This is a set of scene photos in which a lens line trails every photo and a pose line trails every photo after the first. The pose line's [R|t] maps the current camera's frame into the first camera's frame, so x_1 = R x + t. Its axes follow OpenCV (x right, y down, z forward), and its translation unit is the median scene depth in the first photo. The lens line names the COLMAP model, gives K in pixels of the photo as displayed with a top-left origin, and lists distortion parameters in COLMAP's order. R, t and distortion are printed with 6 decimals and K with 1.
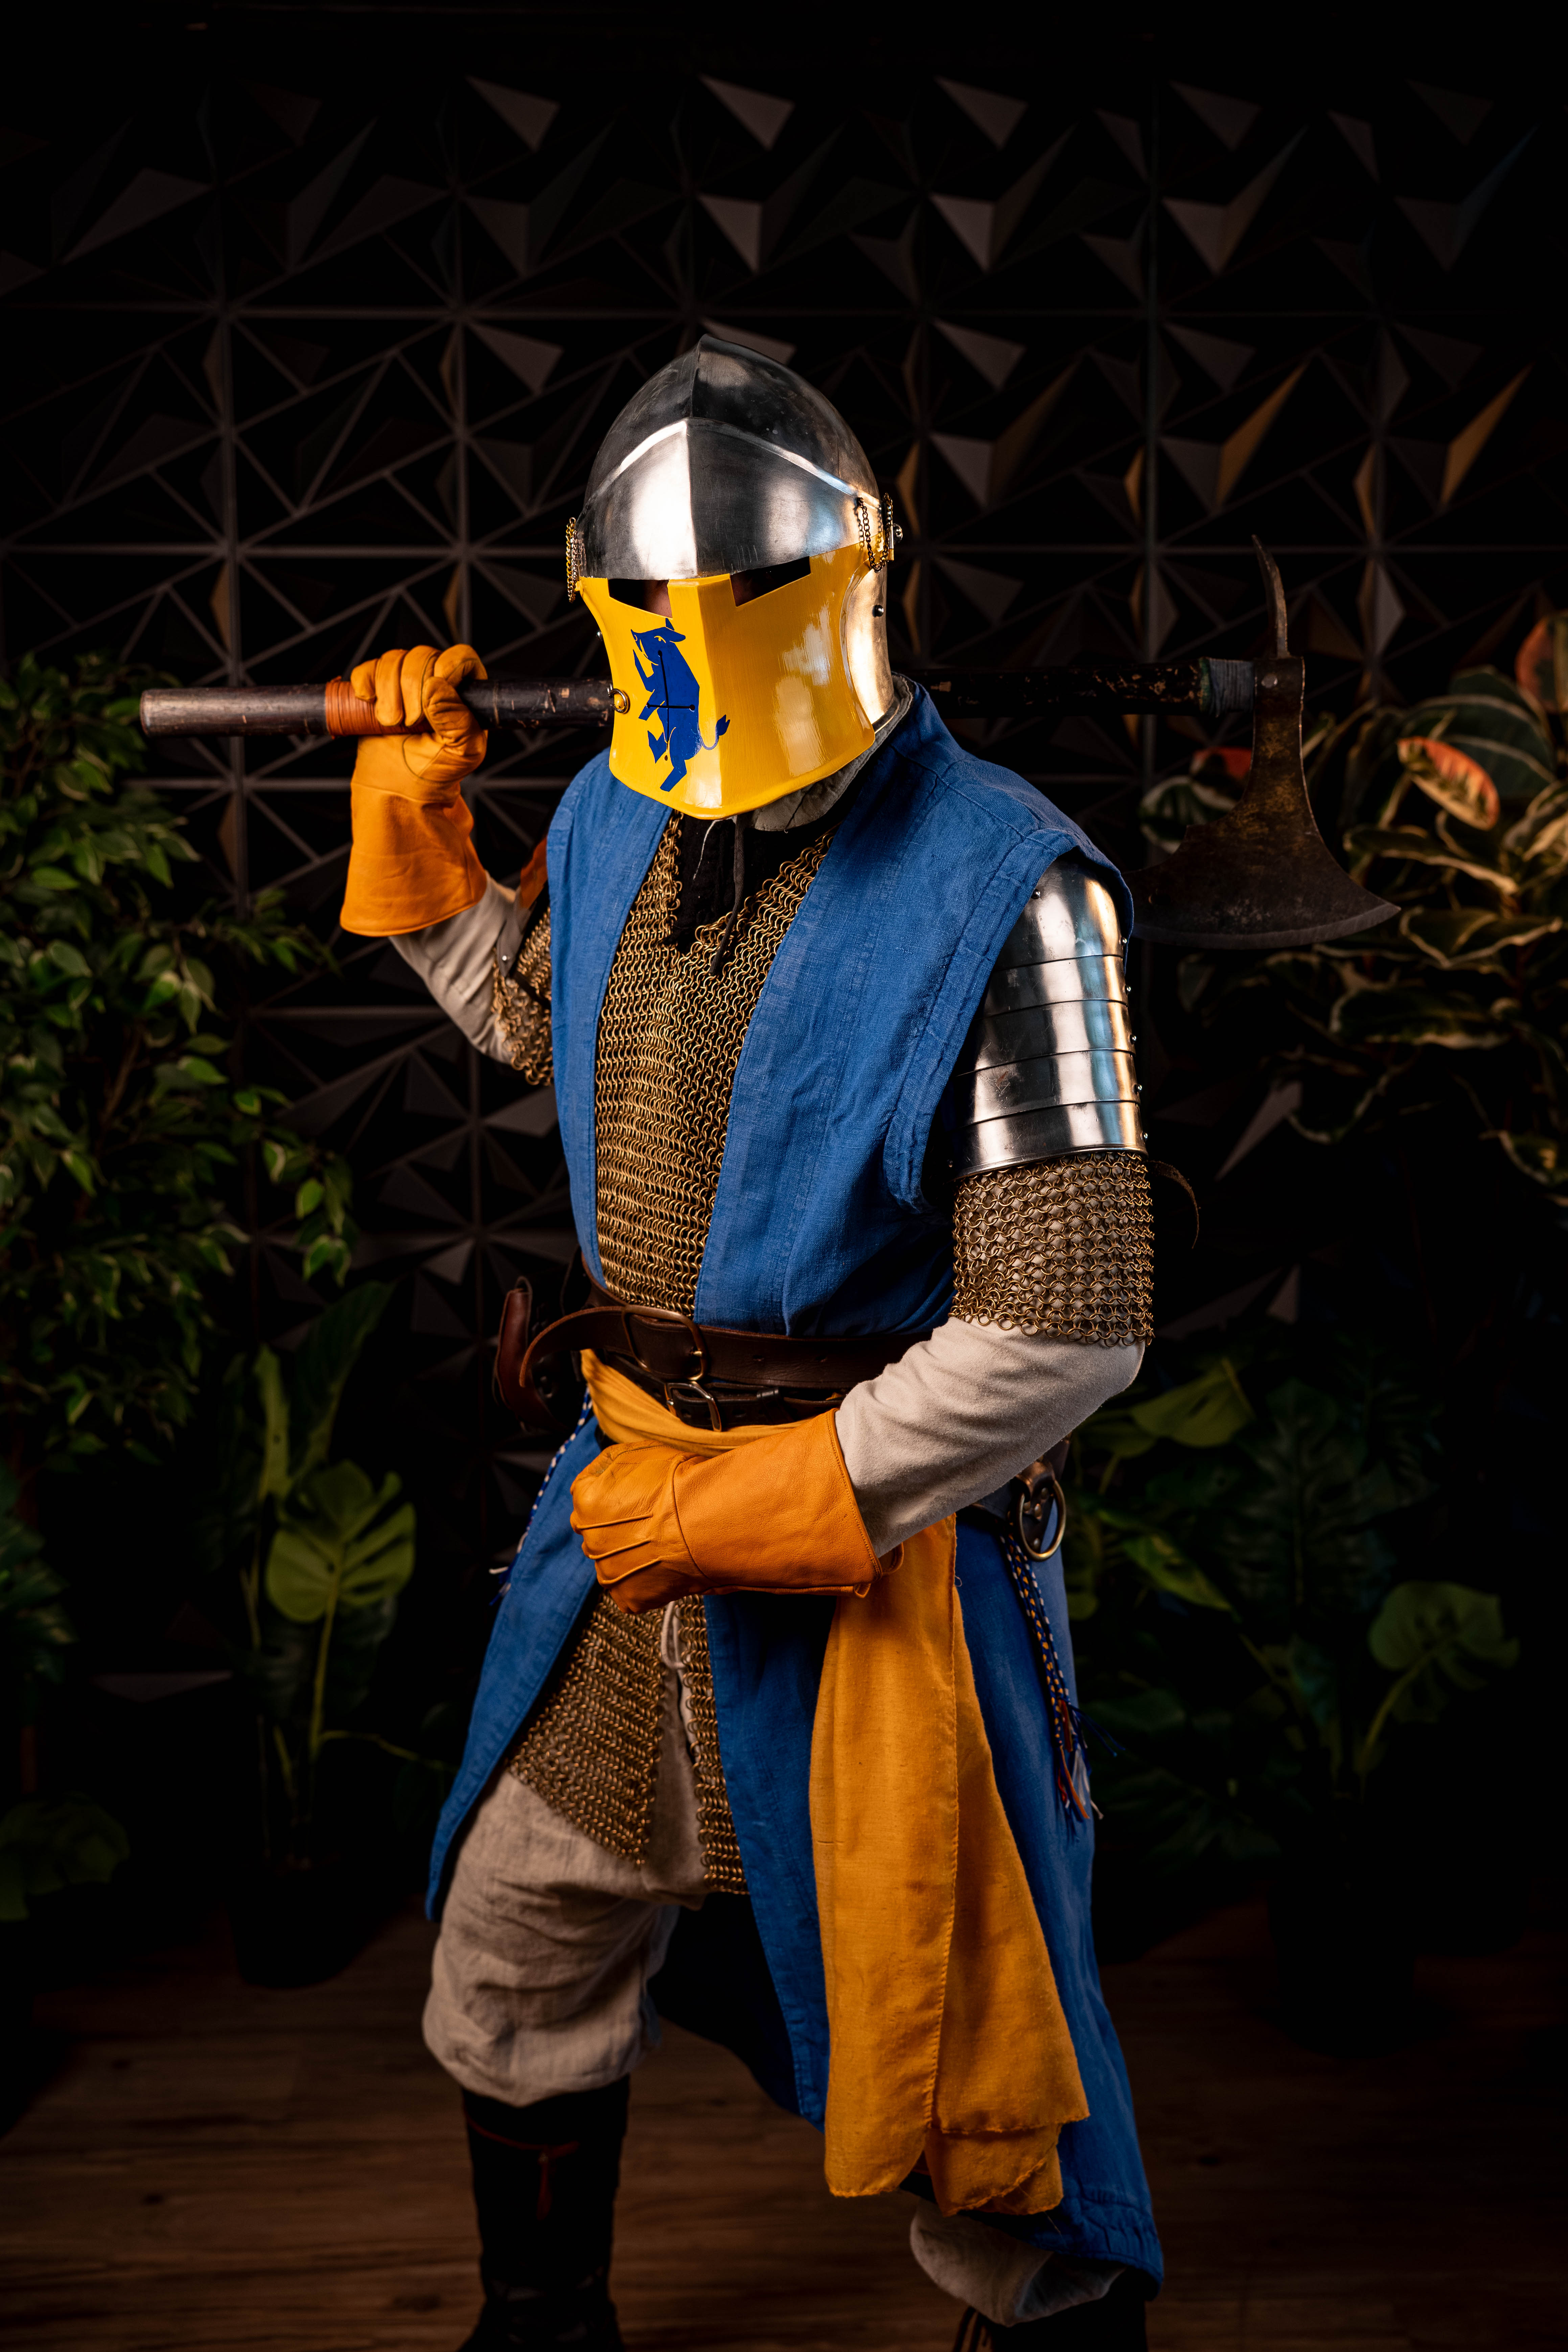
lens RADIAL K [[2767.4, 0, 902.5], [0, 2767.4, 1175.1], [0, 0, 1]] dist [-0.015253, -0.027680]
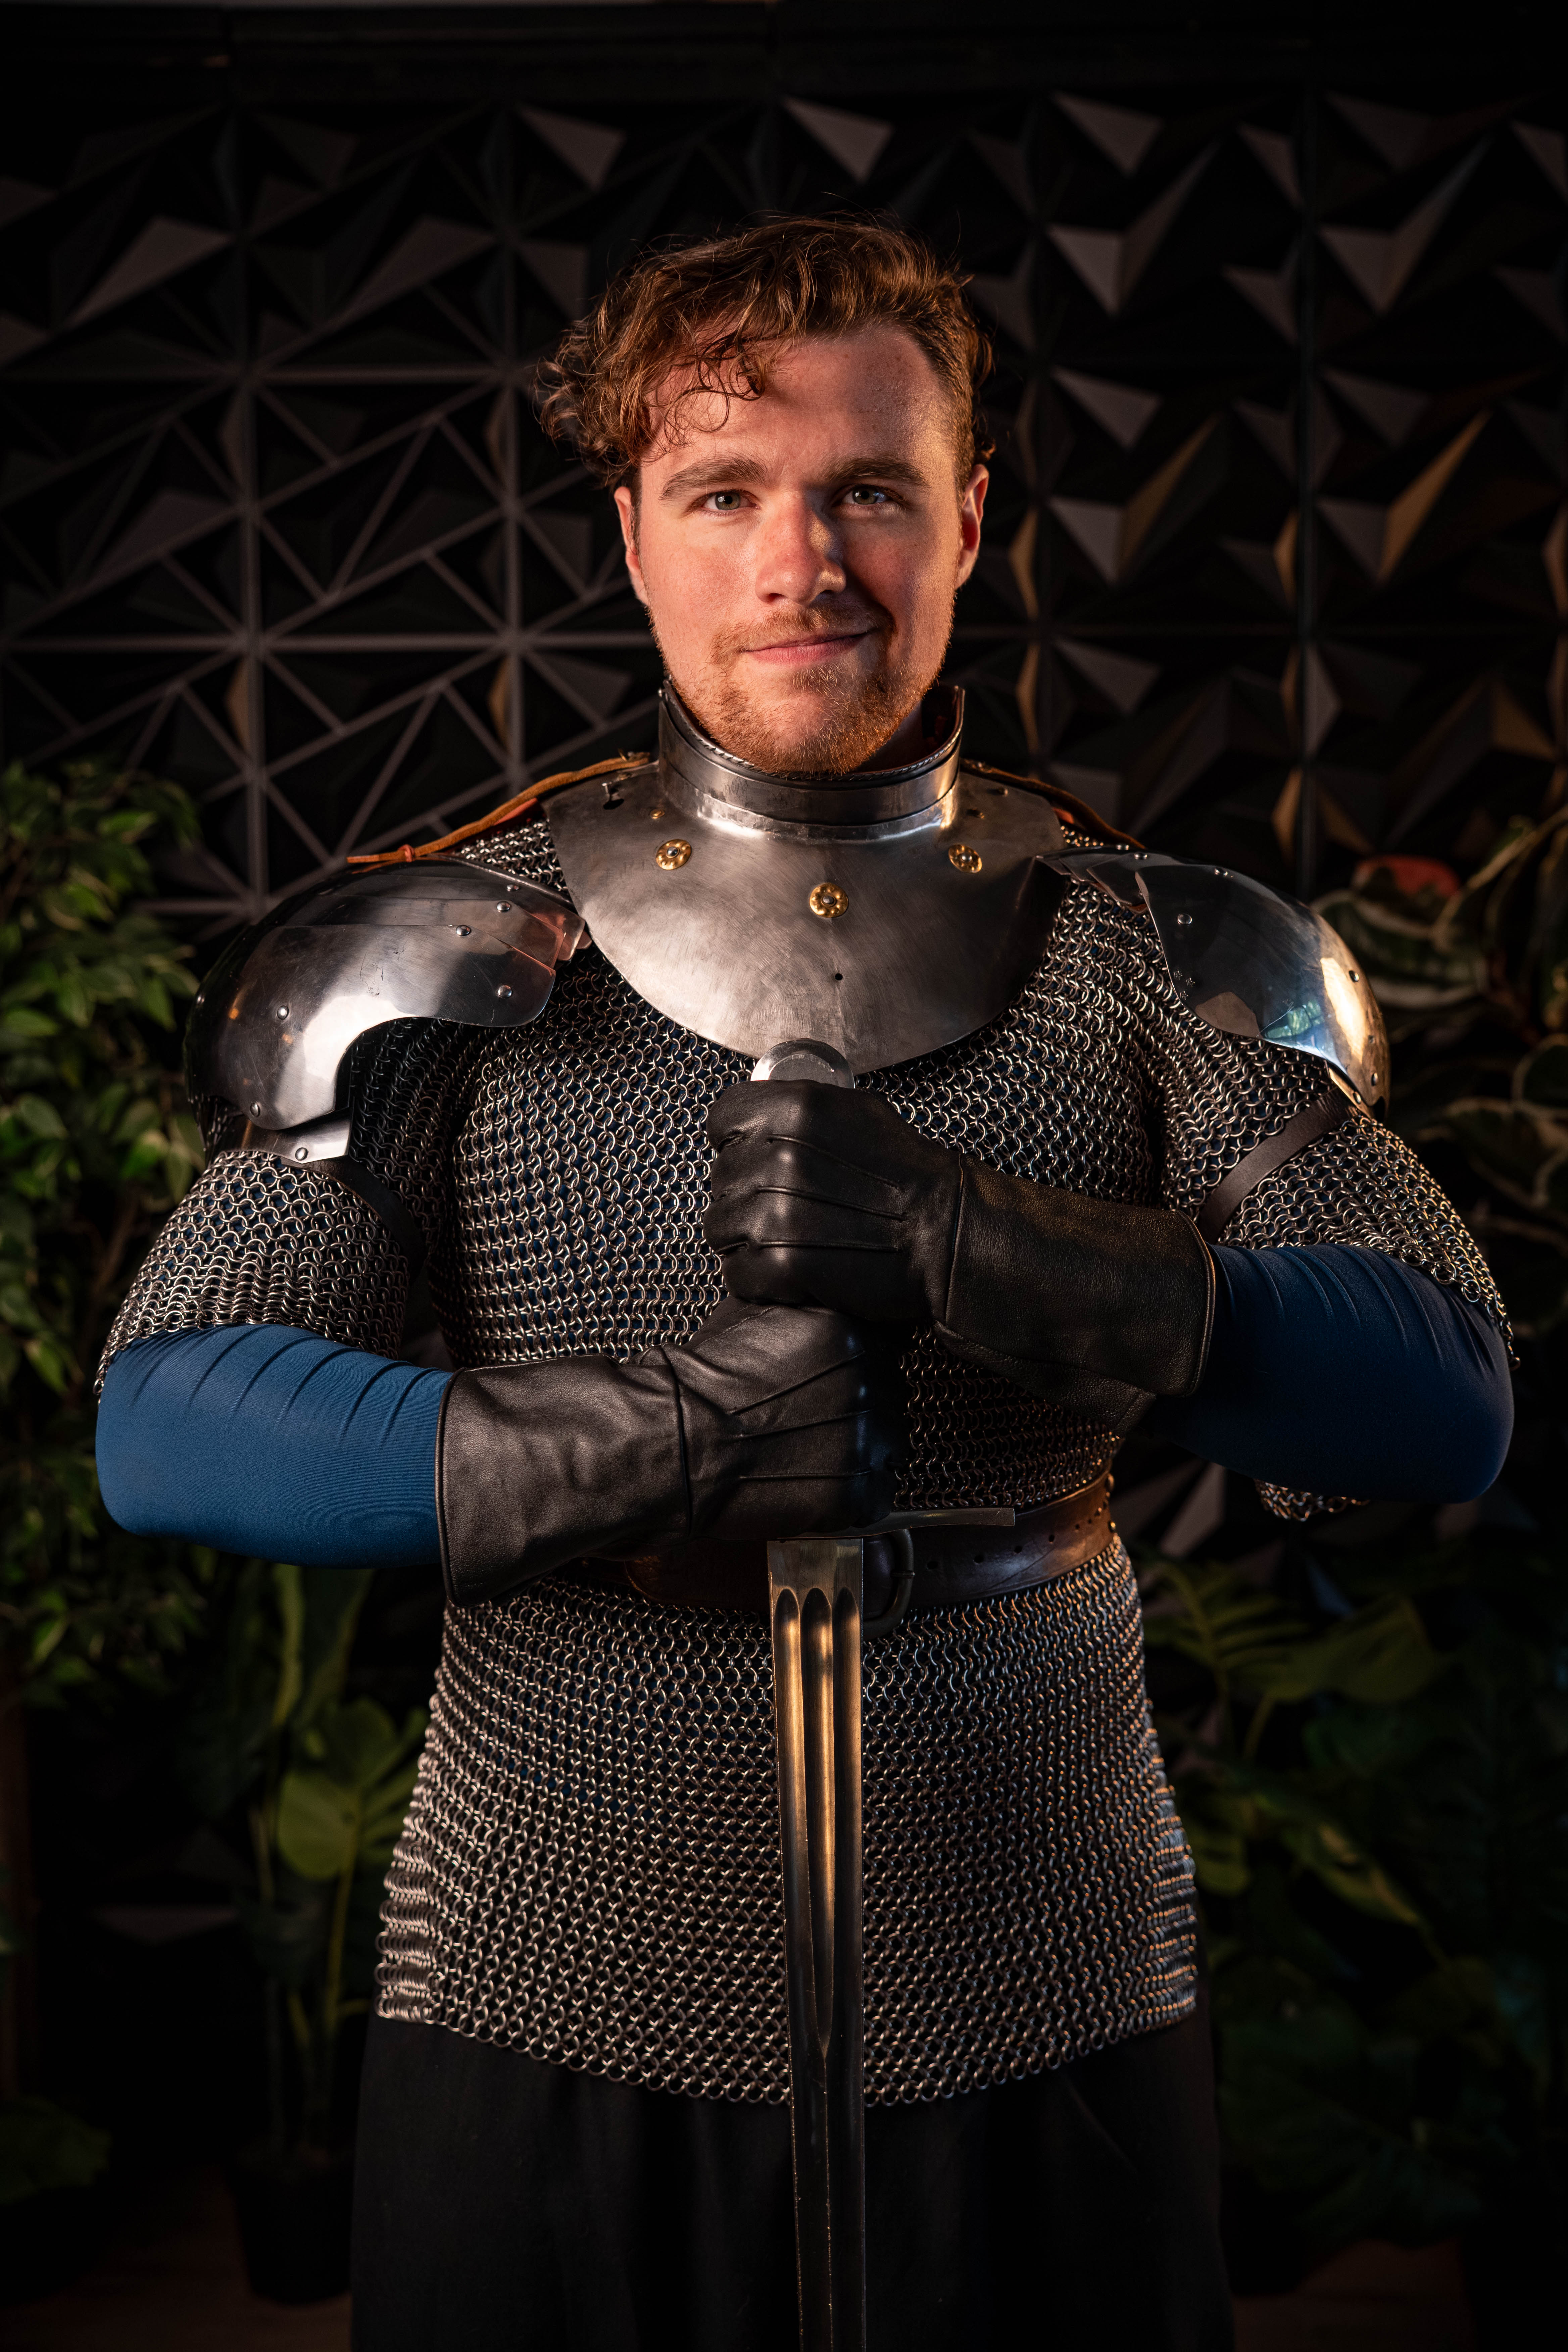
lens RADIAL K [[2681.6, 0, 837.8], [0, 2681.6, 1169.8], [0, 0, 1]] dist [0.119112, -1.280399]
pose [[0.997856, 0.001460, -0.065437, -0.000767], [-0.003547, 0.999488, -0.031789, -0.033525], [0.065357, 0.031953, 0.997350, 0.173484]]
